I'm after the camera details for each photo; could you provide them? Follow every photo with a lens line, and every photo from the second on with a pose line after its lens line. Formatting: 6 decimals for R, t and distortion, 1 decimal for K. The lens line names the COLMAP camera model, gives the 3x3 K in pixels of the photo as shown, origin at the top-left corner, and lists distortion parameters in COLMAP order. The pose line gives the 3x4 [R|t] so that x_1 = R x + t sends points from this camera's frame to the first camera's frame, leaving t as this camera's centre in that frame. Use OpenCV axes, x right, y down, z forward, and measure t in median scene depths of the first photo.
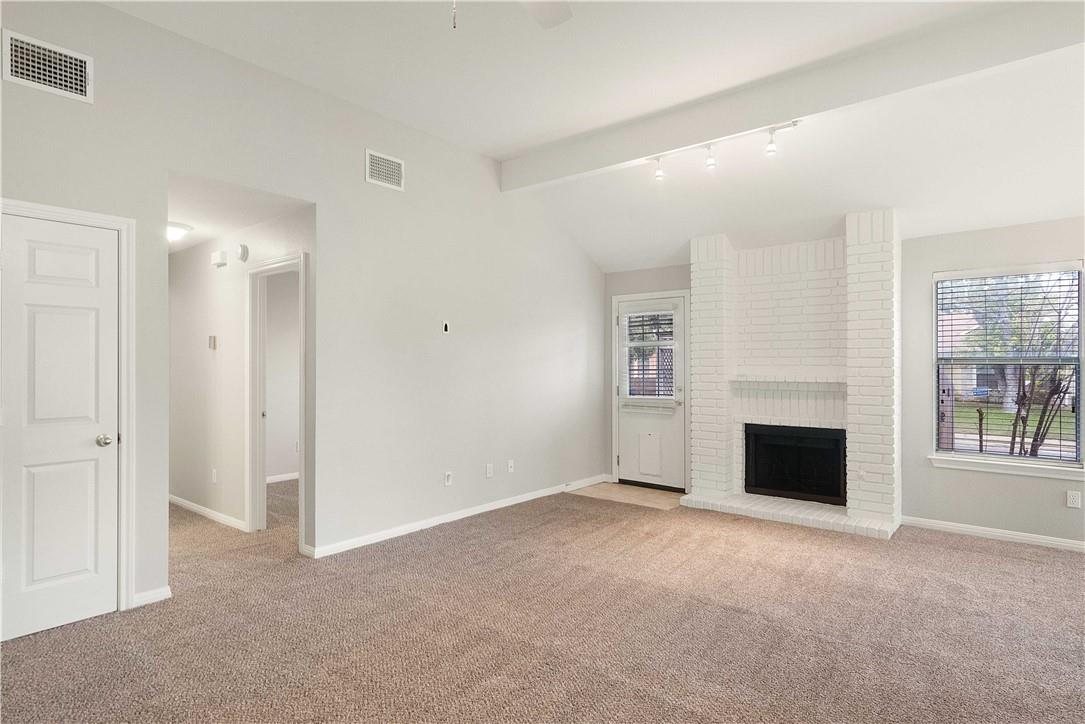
lens RADIAL K [[583.3, 0, 547.7], [0, 583.3, 364.7], [0, 0, 1]] dist [-0.016361, 0.002260]
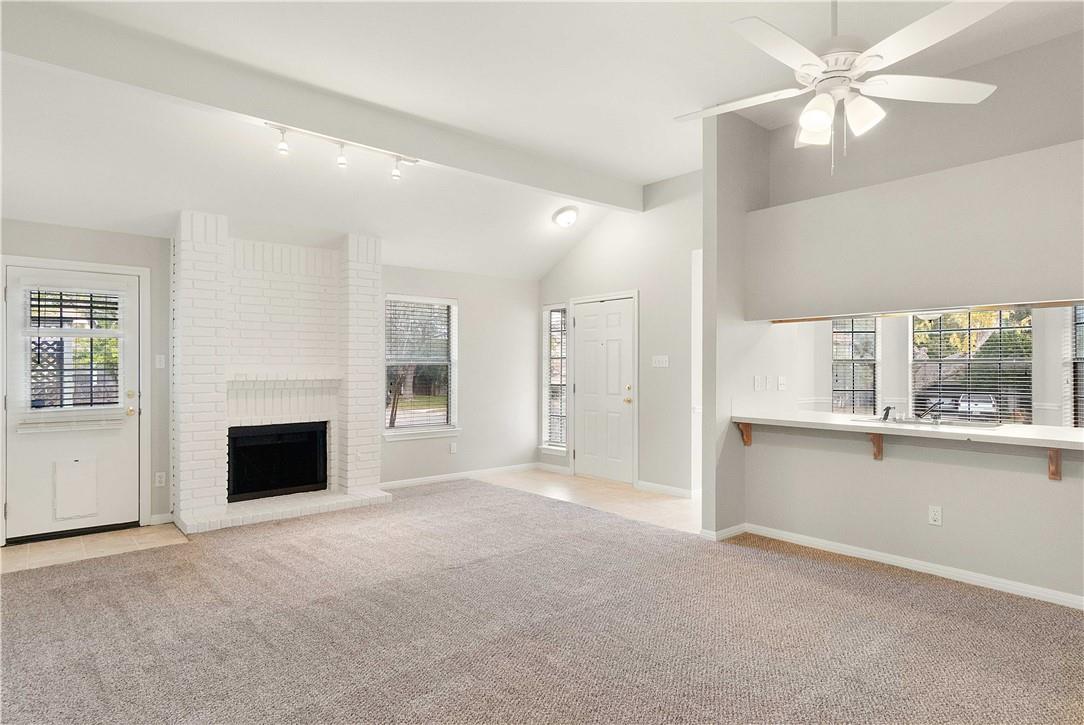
lens RADIAL K [[582.8, 0, 551.1], [0, 582.8, 370.3], [0, 0, 1]] dist [-0.016361, 0.002260]
pose [[0.169535, -0.009787, 0.985476, -0.550346], [-0.001891, 0.999946, 0.010256, 0.001074], [-0.985522, -0.003603, 0.169507, 0.402225]]
